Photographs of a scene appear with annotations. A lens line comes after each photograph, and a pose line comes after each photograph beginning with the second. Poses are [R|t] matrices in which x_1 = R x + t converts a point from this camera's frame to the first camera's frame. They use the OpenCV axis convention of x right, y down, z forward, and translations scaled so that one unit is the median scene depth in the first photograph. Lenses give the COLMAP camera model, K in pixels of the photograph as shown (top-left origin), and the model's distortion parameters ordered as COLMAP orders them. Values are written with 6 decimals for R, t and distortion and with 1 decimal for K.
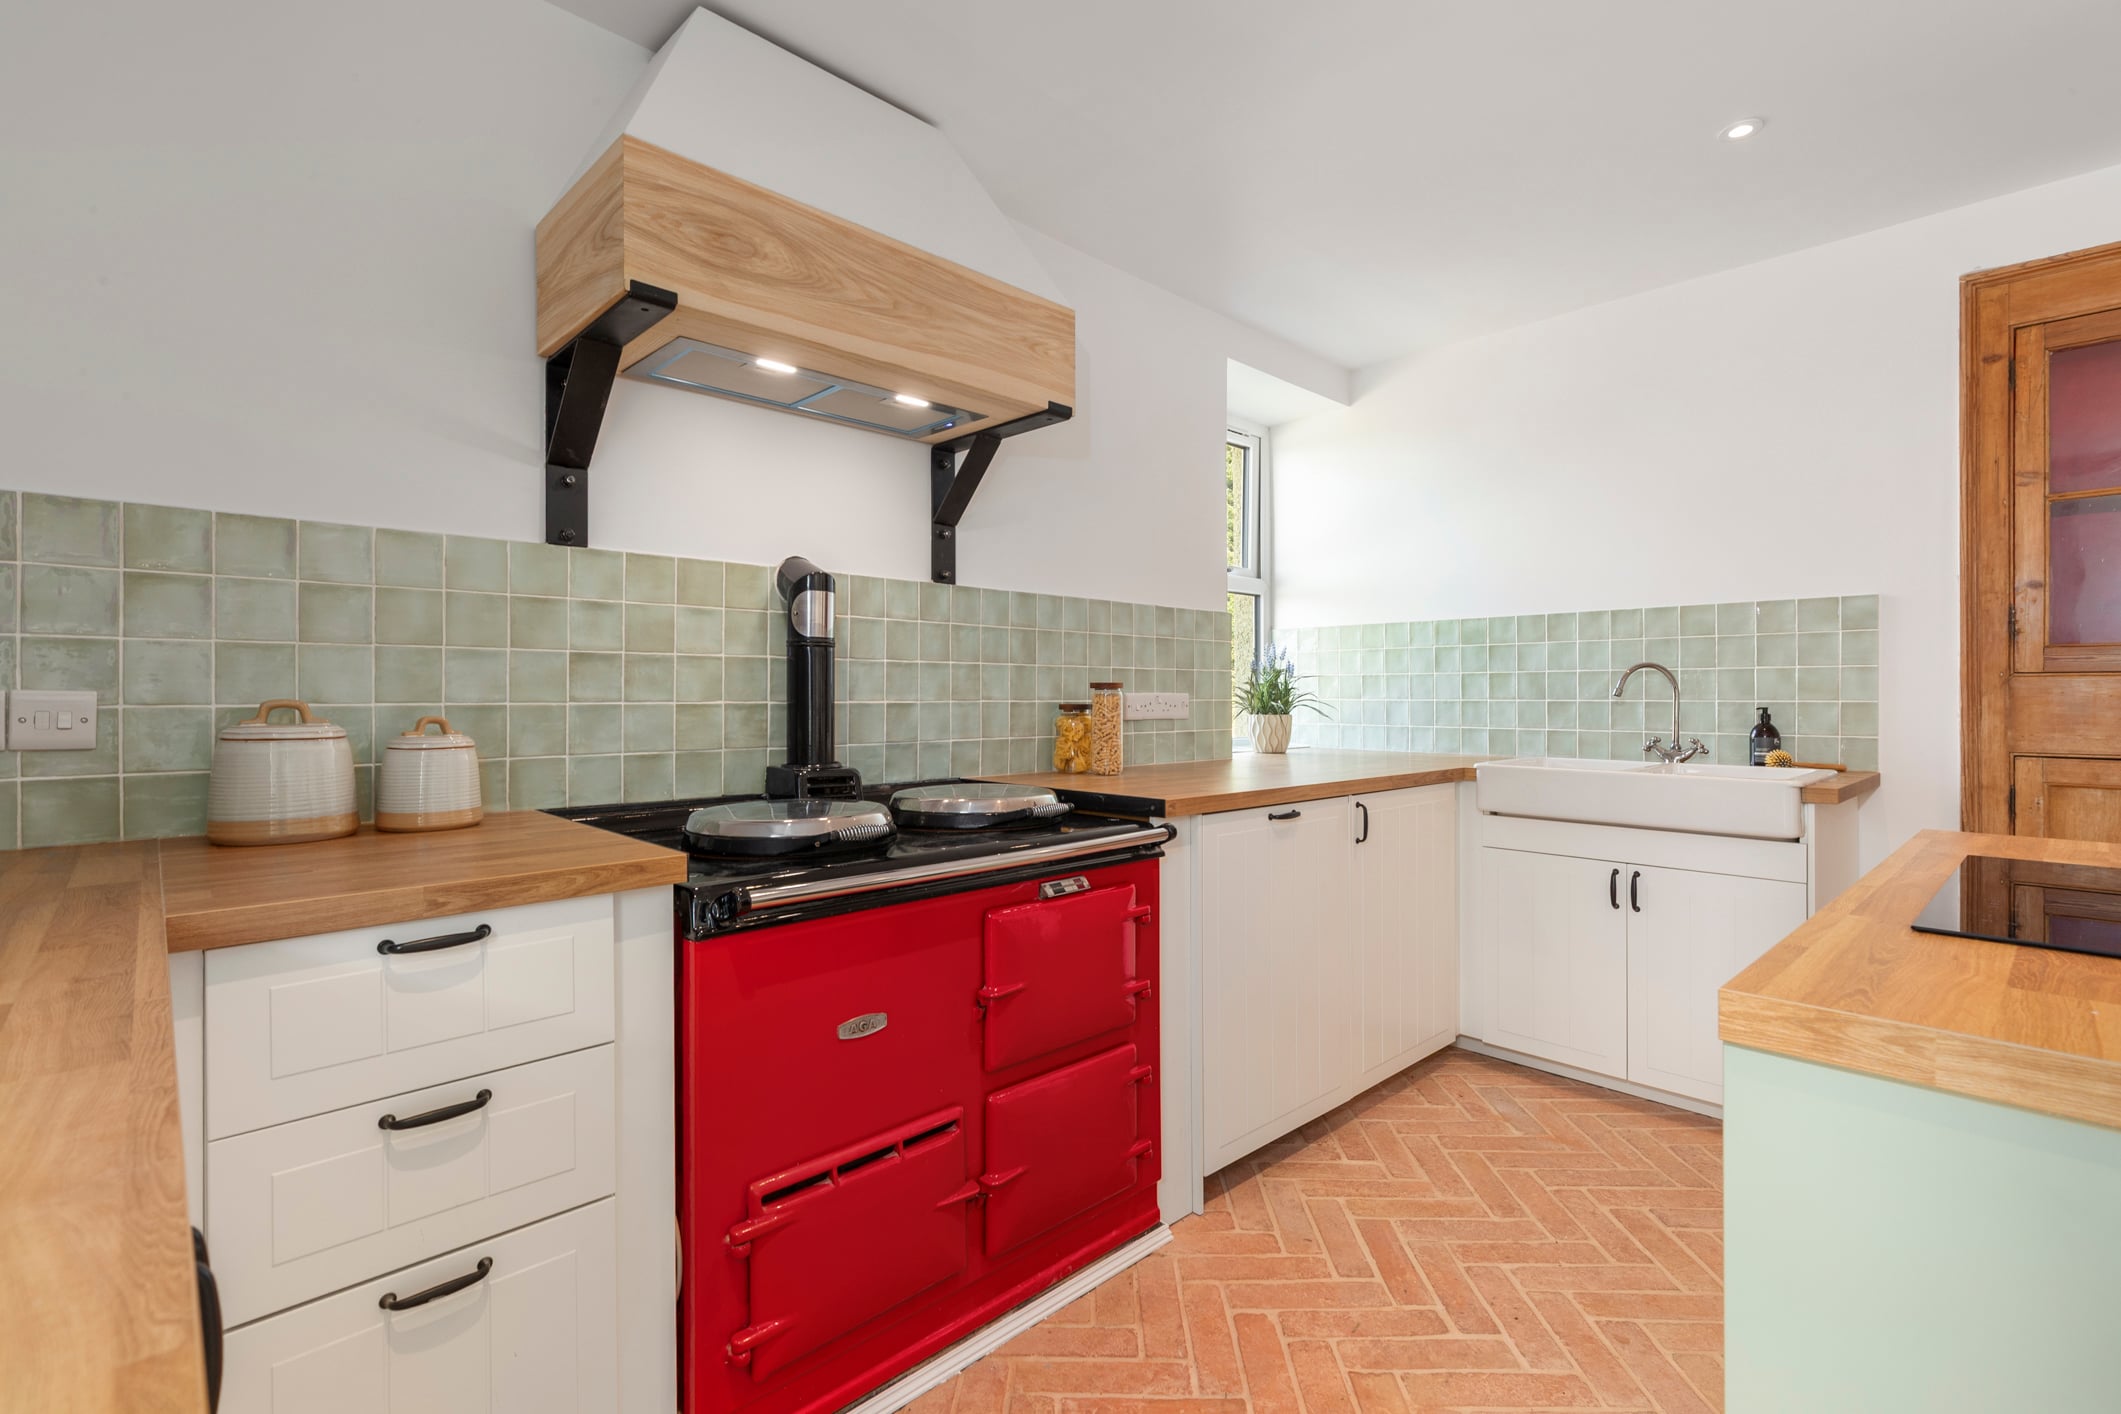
lens RADIAL K [[969.3, 0, 1047.3], [0, 969.3, 711.1], [0, 0, 1]] dist [0.004166, 0.000119]
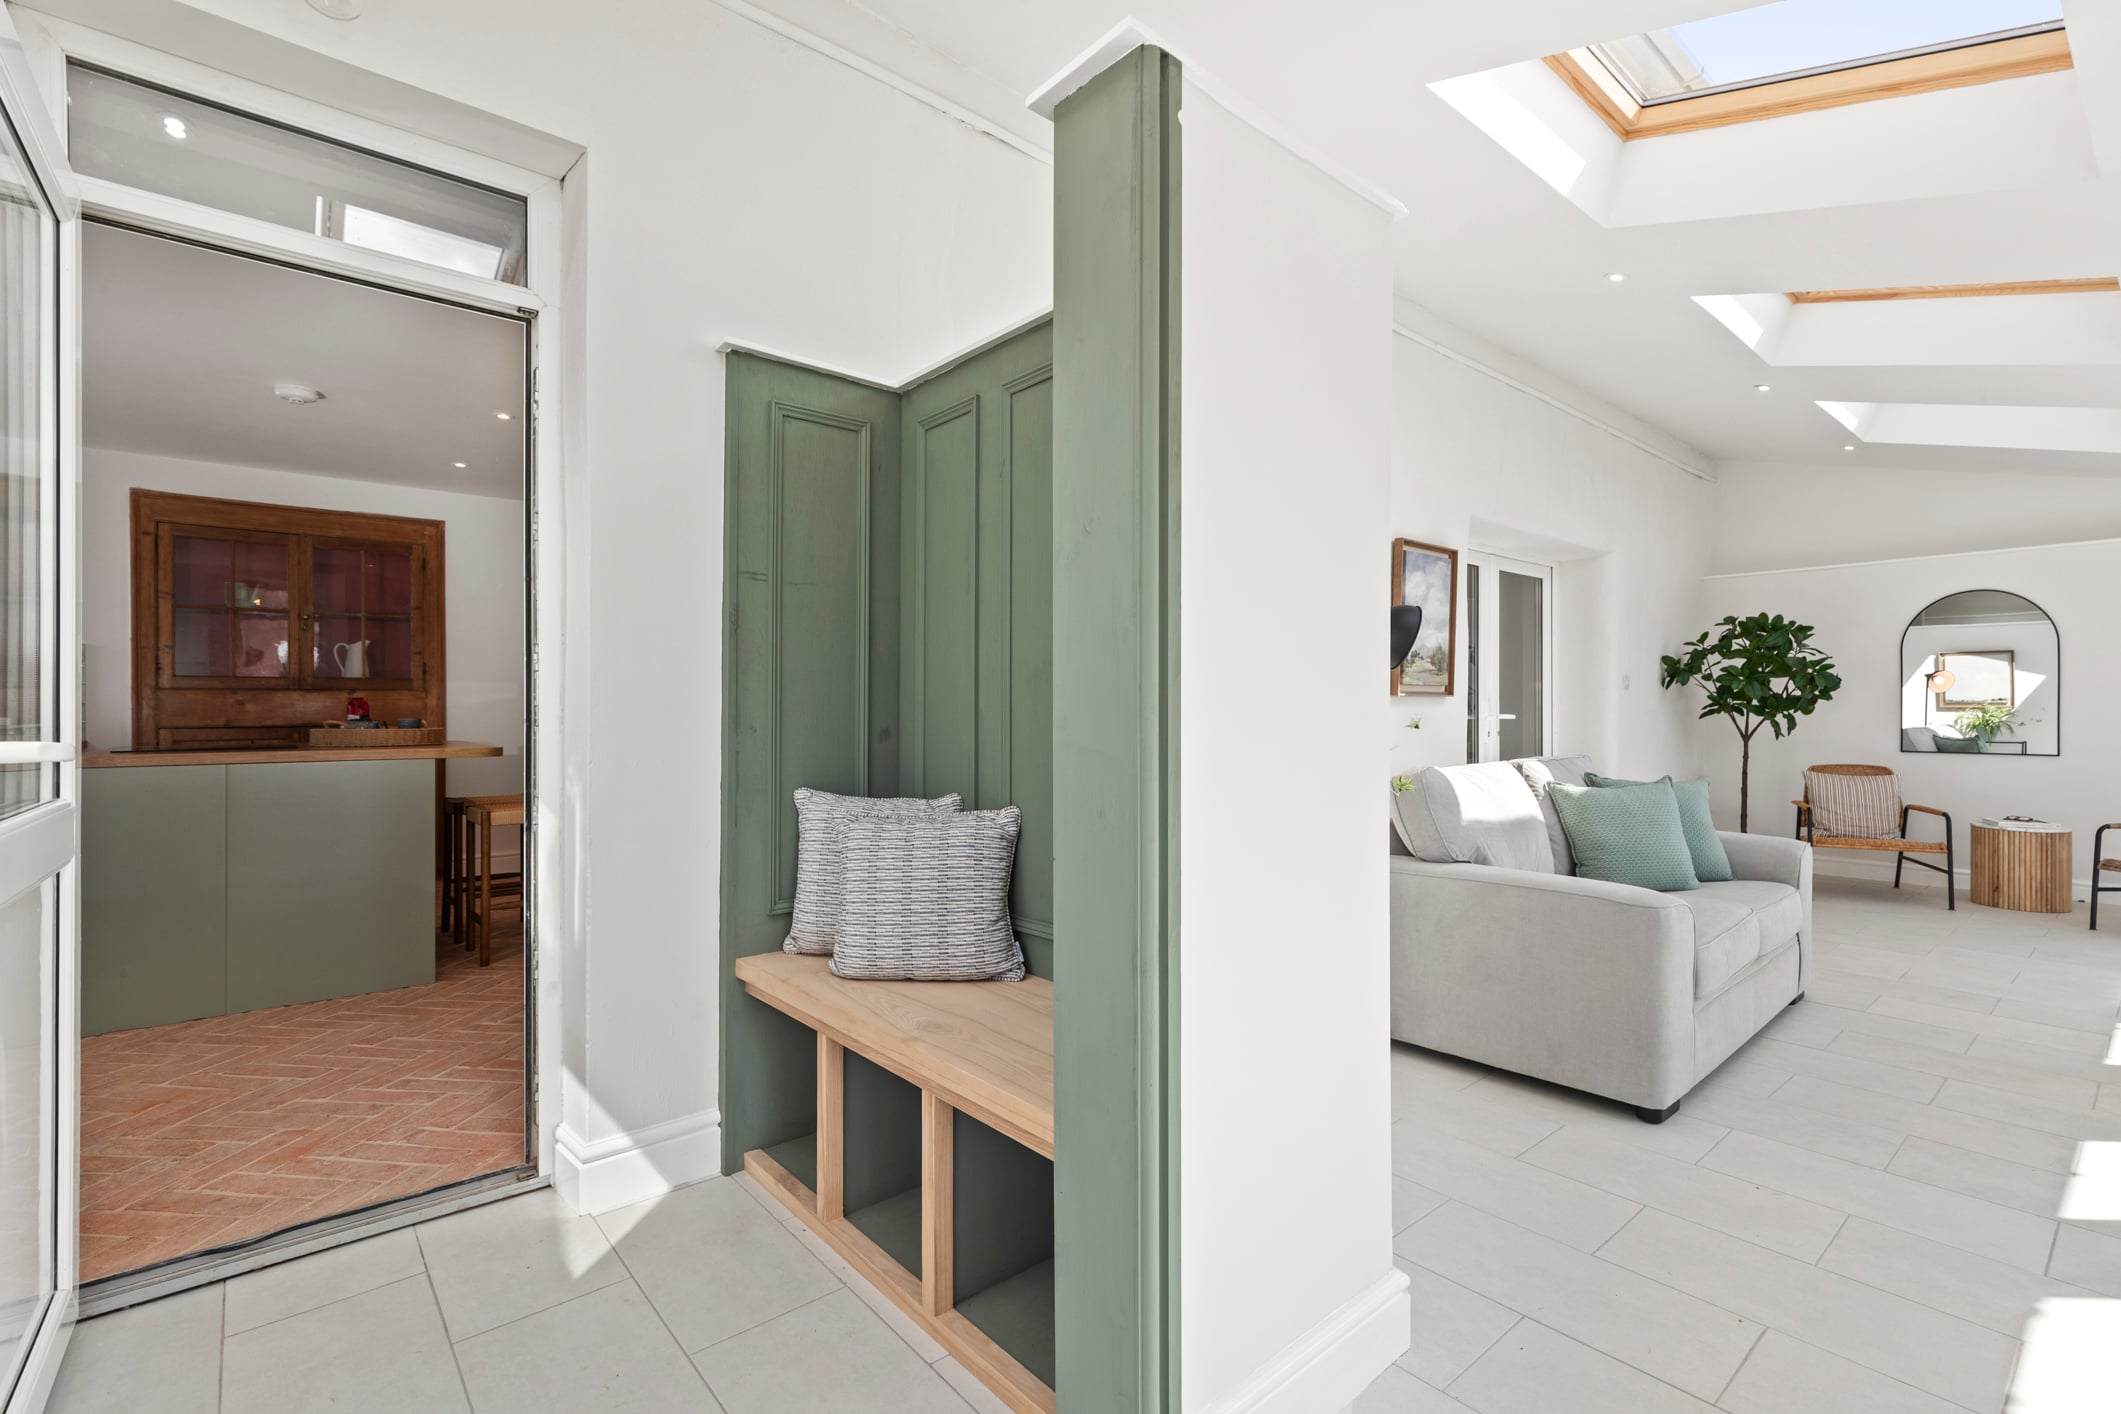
lens RADIAL K [[969.3, 0, 1057.8], [0, 969.3, 696.2], [0, 0, 1]] dist [0.004166, 0.000119]
pose [[0.043608, -0.009466, 0.999004, -1.179001], [-0.000254, 0.999955, 0.009487, -0.050812], [-0.999049, -0.000667, 0.043604, -1.191817]]
